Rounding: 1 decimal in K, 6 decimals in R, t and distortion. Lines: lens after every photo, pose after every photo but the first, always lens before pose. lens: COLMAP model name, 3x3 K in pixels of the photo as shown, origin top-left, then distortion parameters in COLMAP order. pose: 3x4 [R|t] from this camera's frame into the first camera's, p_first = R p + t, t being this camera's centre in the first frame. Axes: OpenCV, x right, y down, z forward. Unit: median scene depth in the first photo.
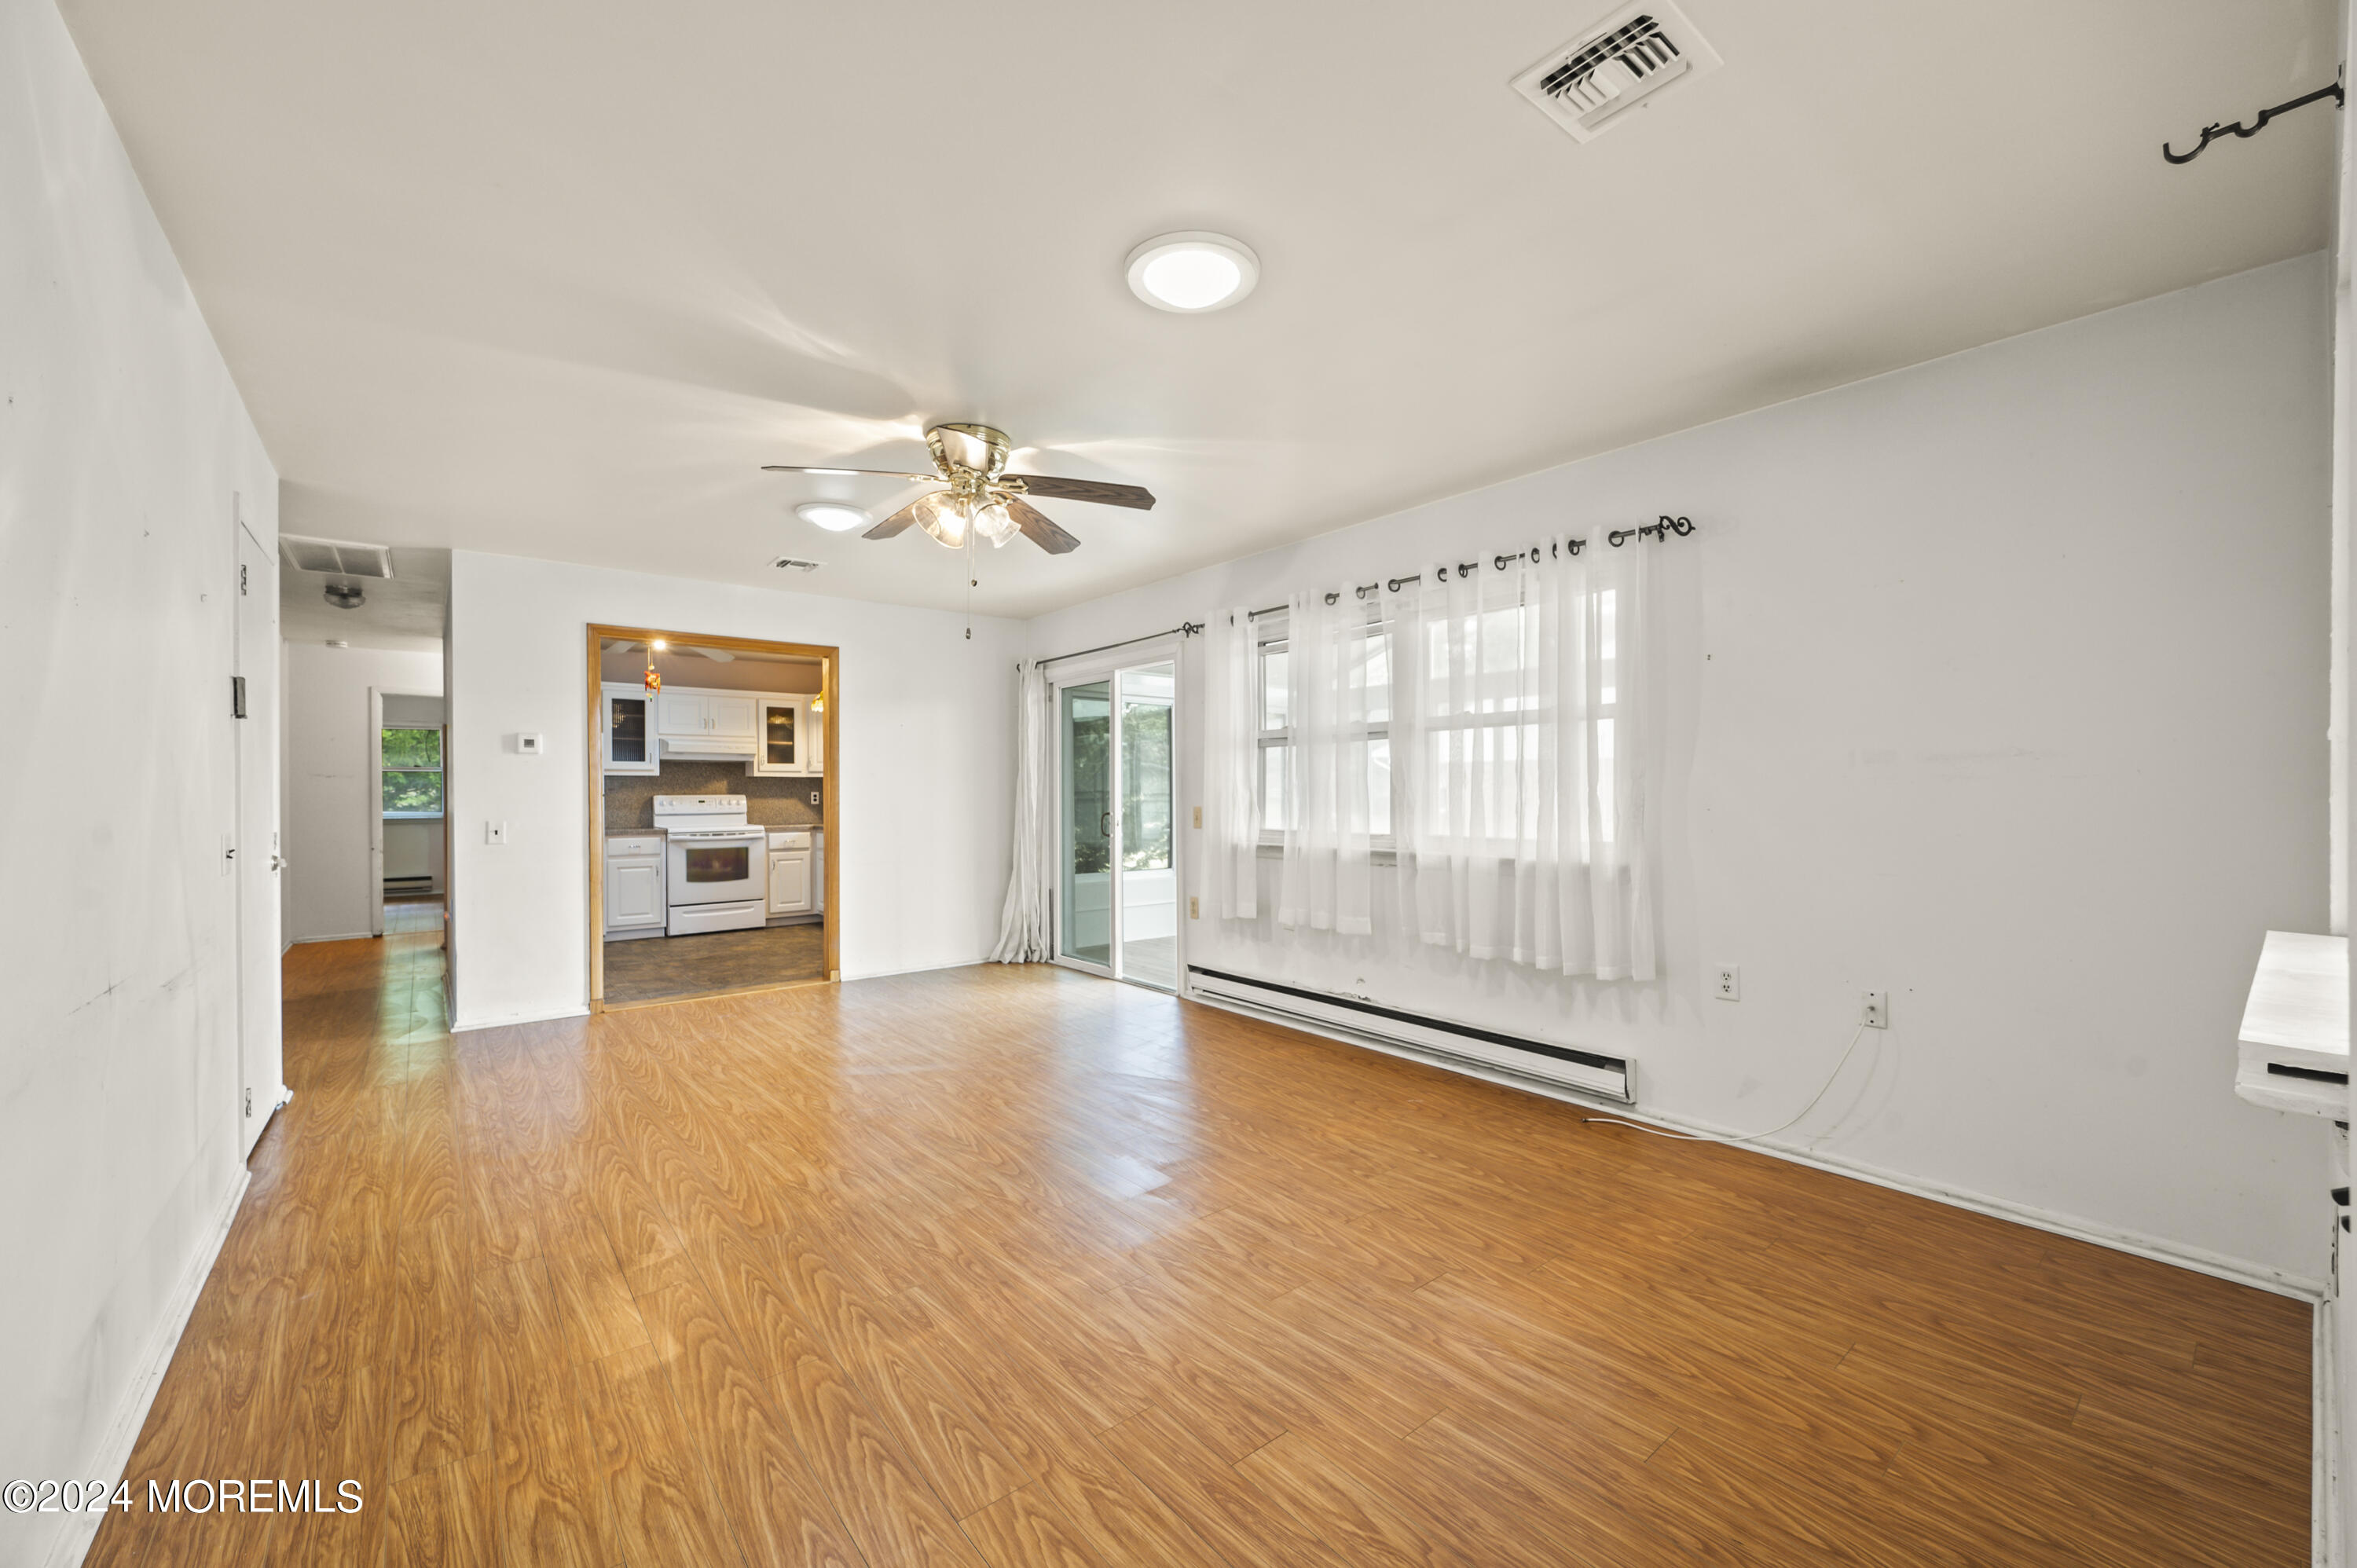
lens RADIAL K [[929.3, 0, 1177.1], [0, 929.3, 795.0], [0, 0, 1]] dist [0.000001, 0.000367]
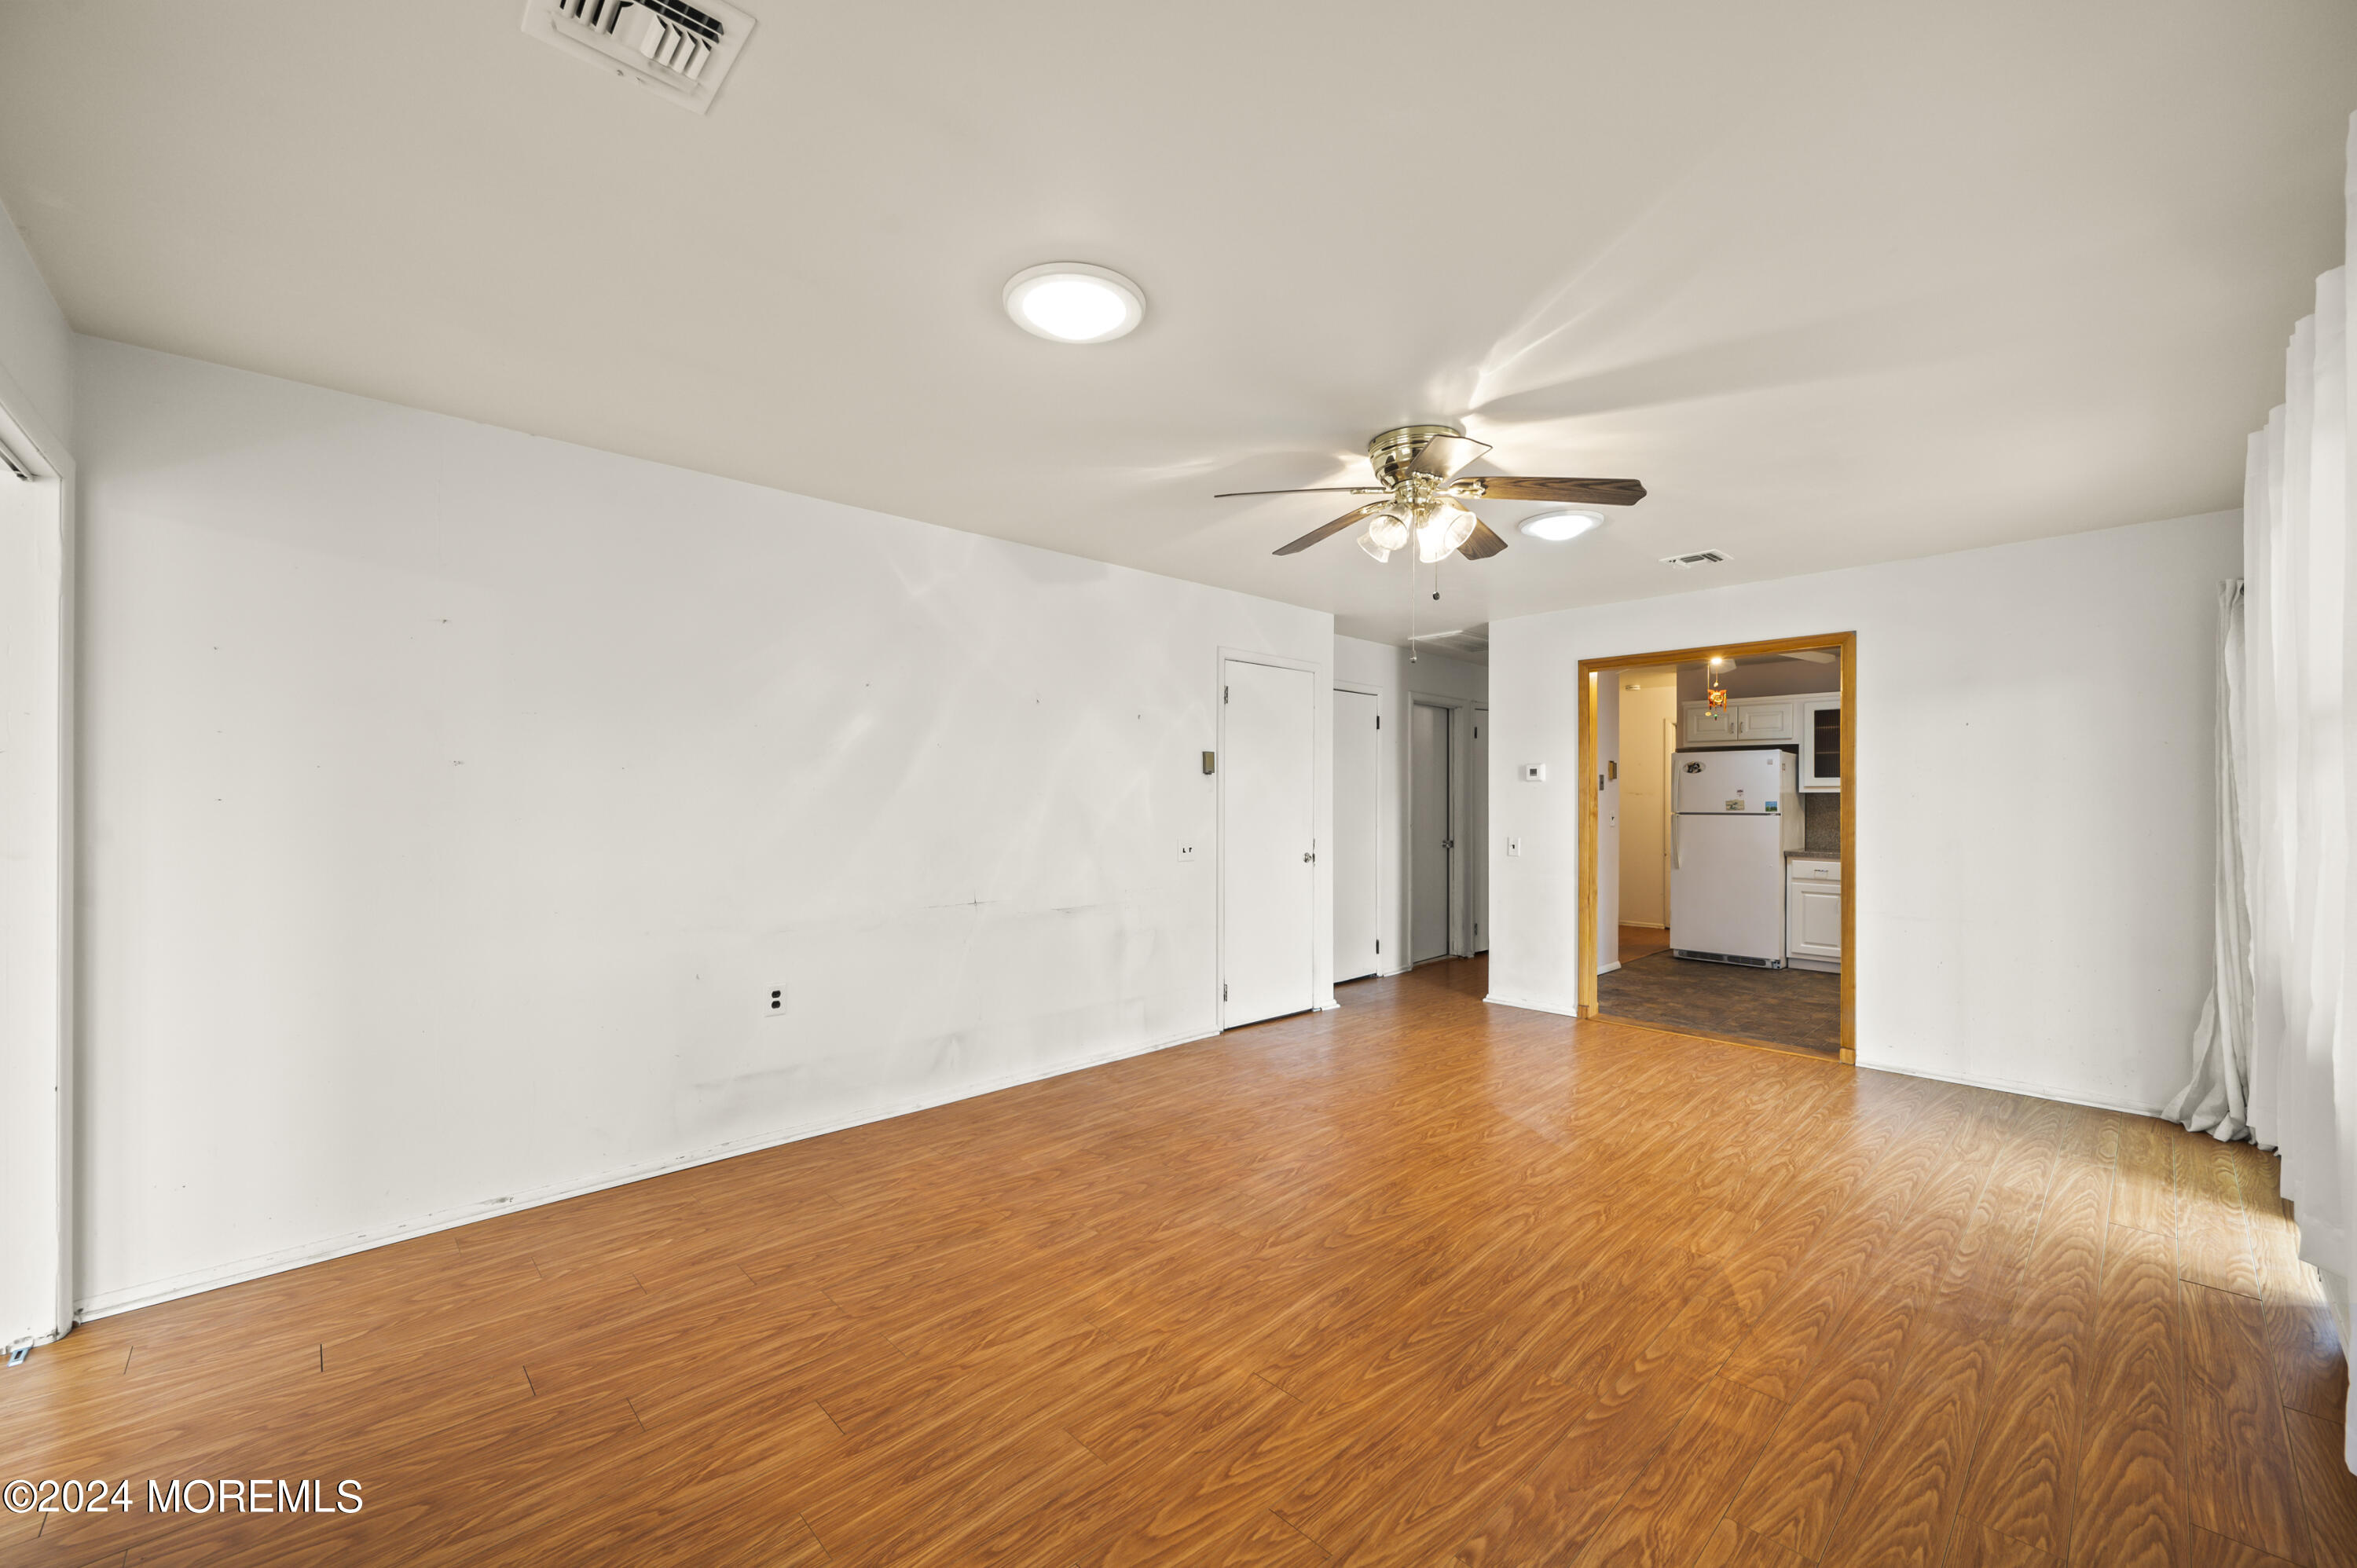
lens RADIAL K [[929.3, 0, 1177.1], [0, 929.3, 795.0], [0, 0, 1]] dist [0.000001, 0.000367]
pose [[0.072103, 0.000583, -0.997397, 0.540955], [-0.004443, 0.999990, 0.000263, -0.030837], [0.997387, 0.004413, 0.072105, 0.571339]]
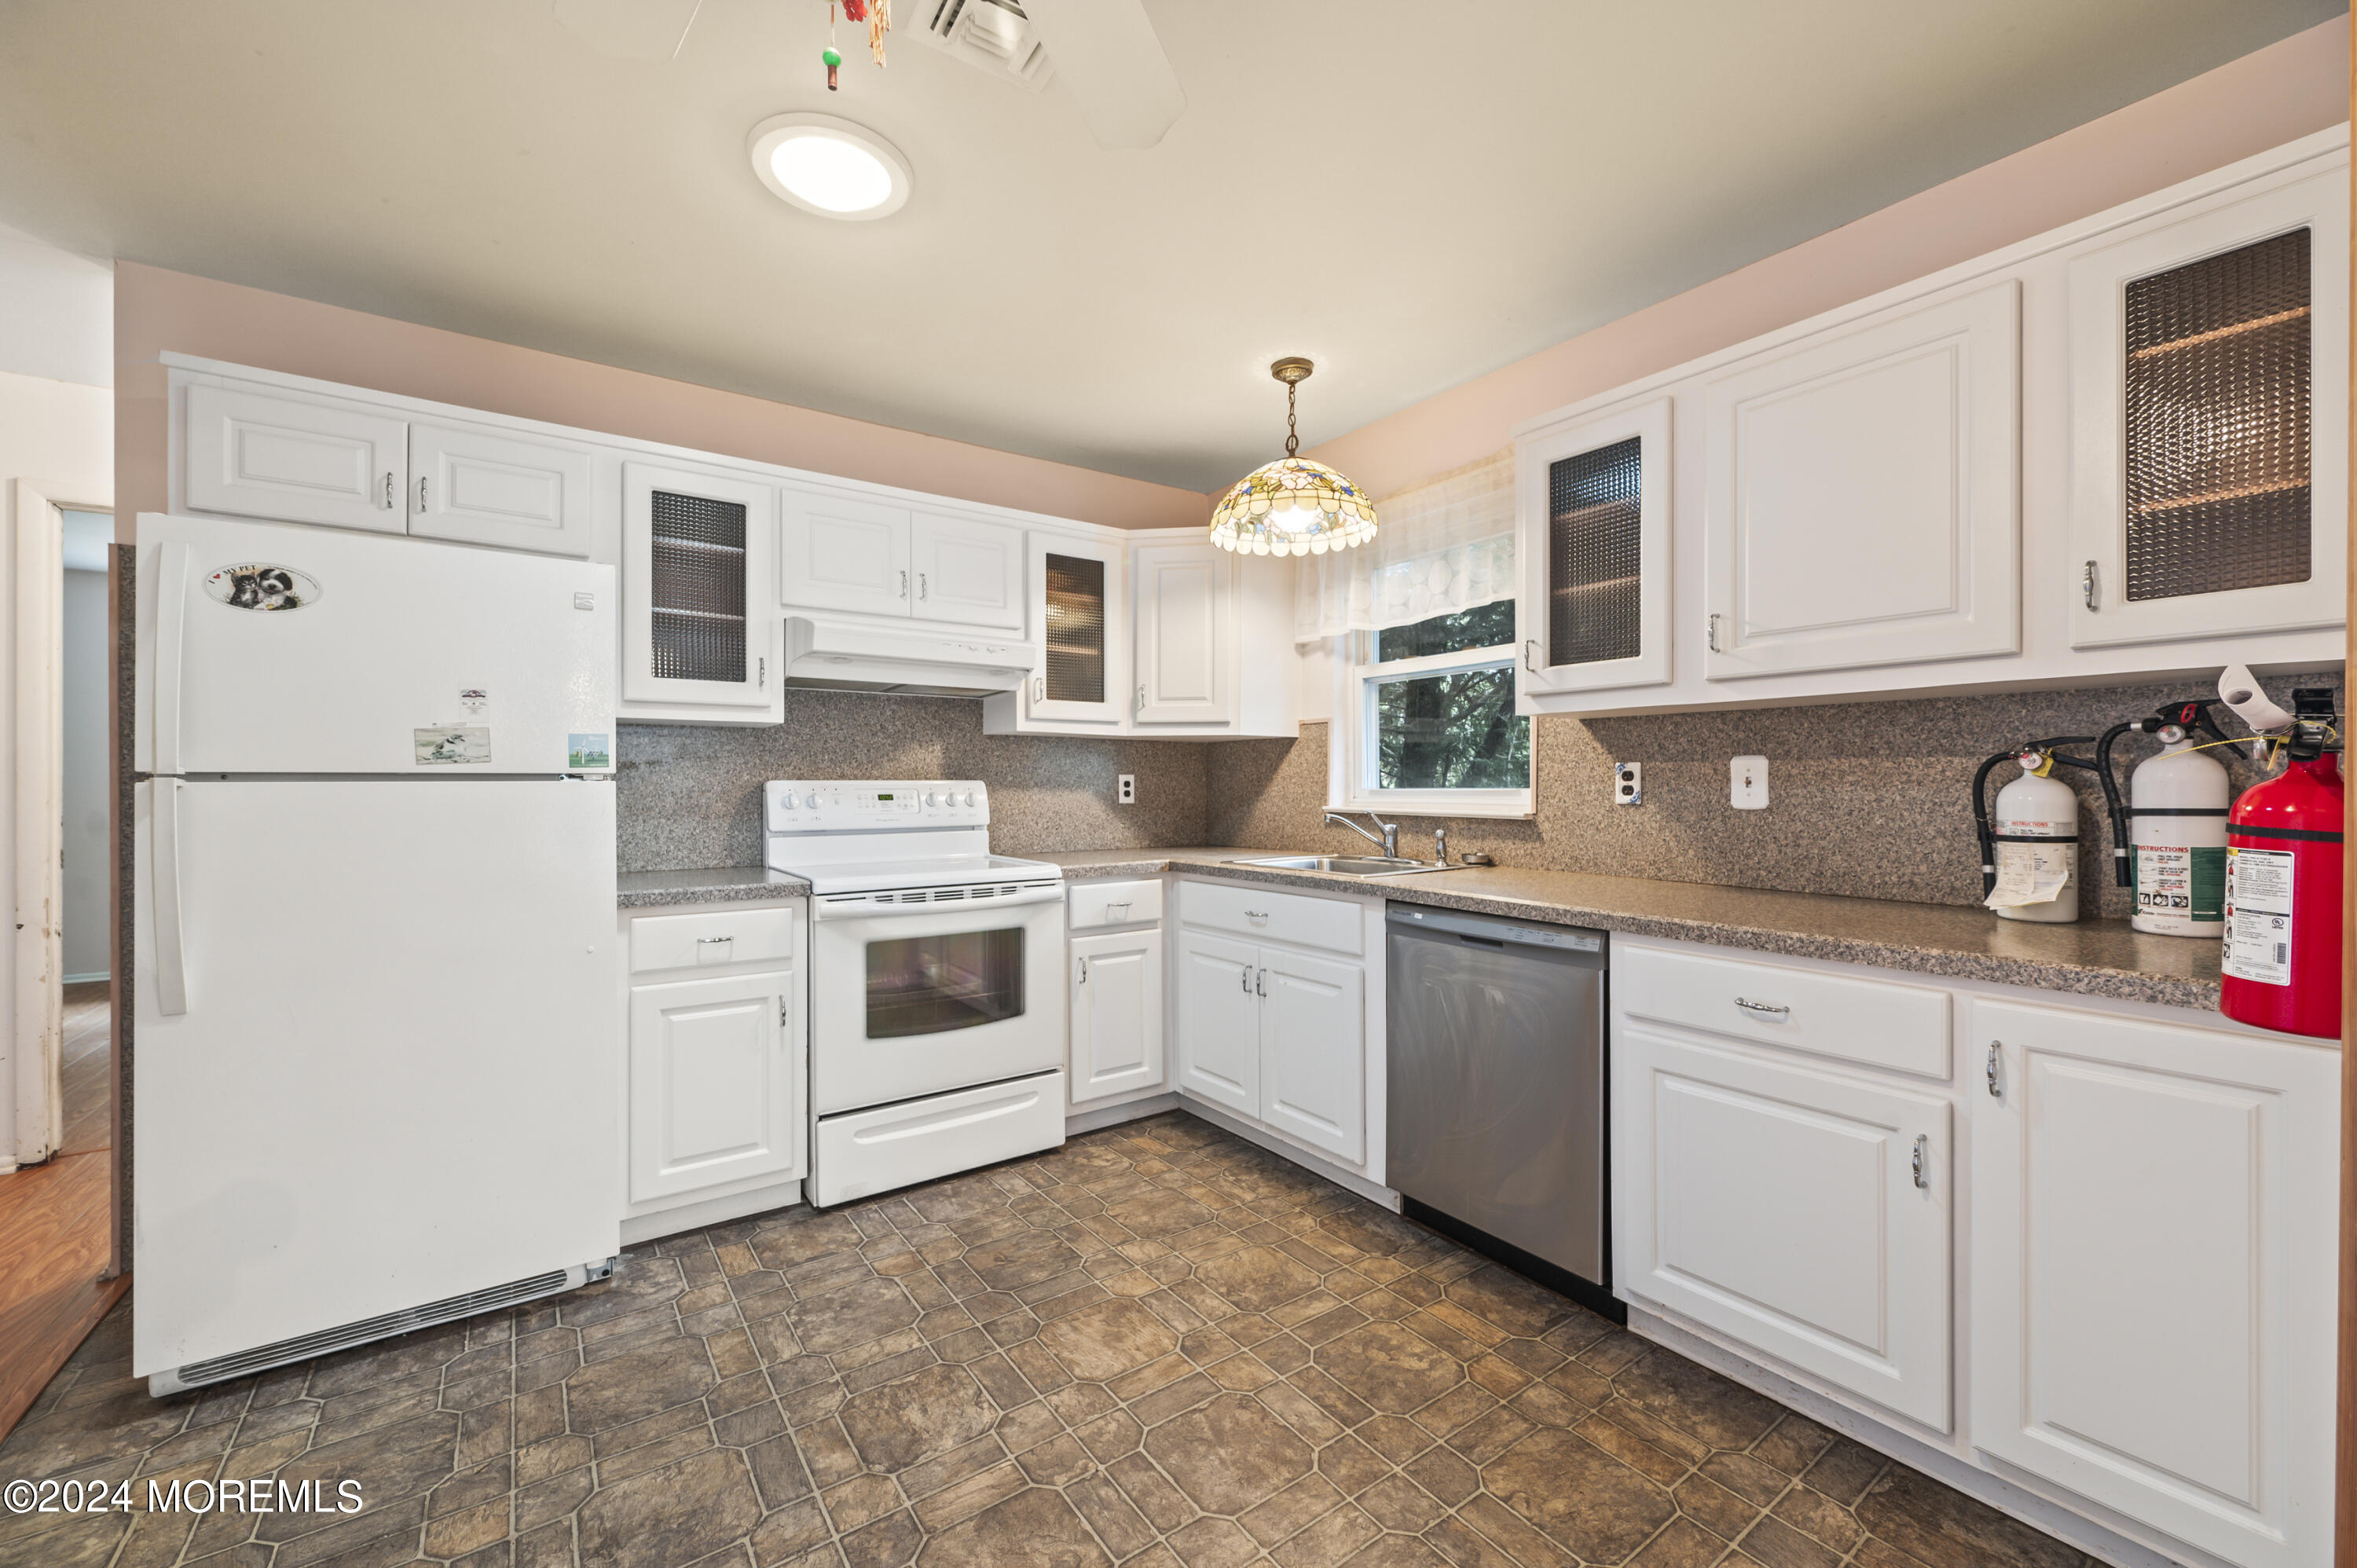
lens RADIAL K [[929.5, 0, 1178.5], [0, 929.5, 784.0], [0, 0, 1]] dist [0.000643, -0.000066]
pose [[0.997687, 0.003065, -0.067904, -0.769202], [-0.003325, 0.999988, -0.003717, 0.005722], [0.067892, 0.003934, 0.997685, 1.319615]]
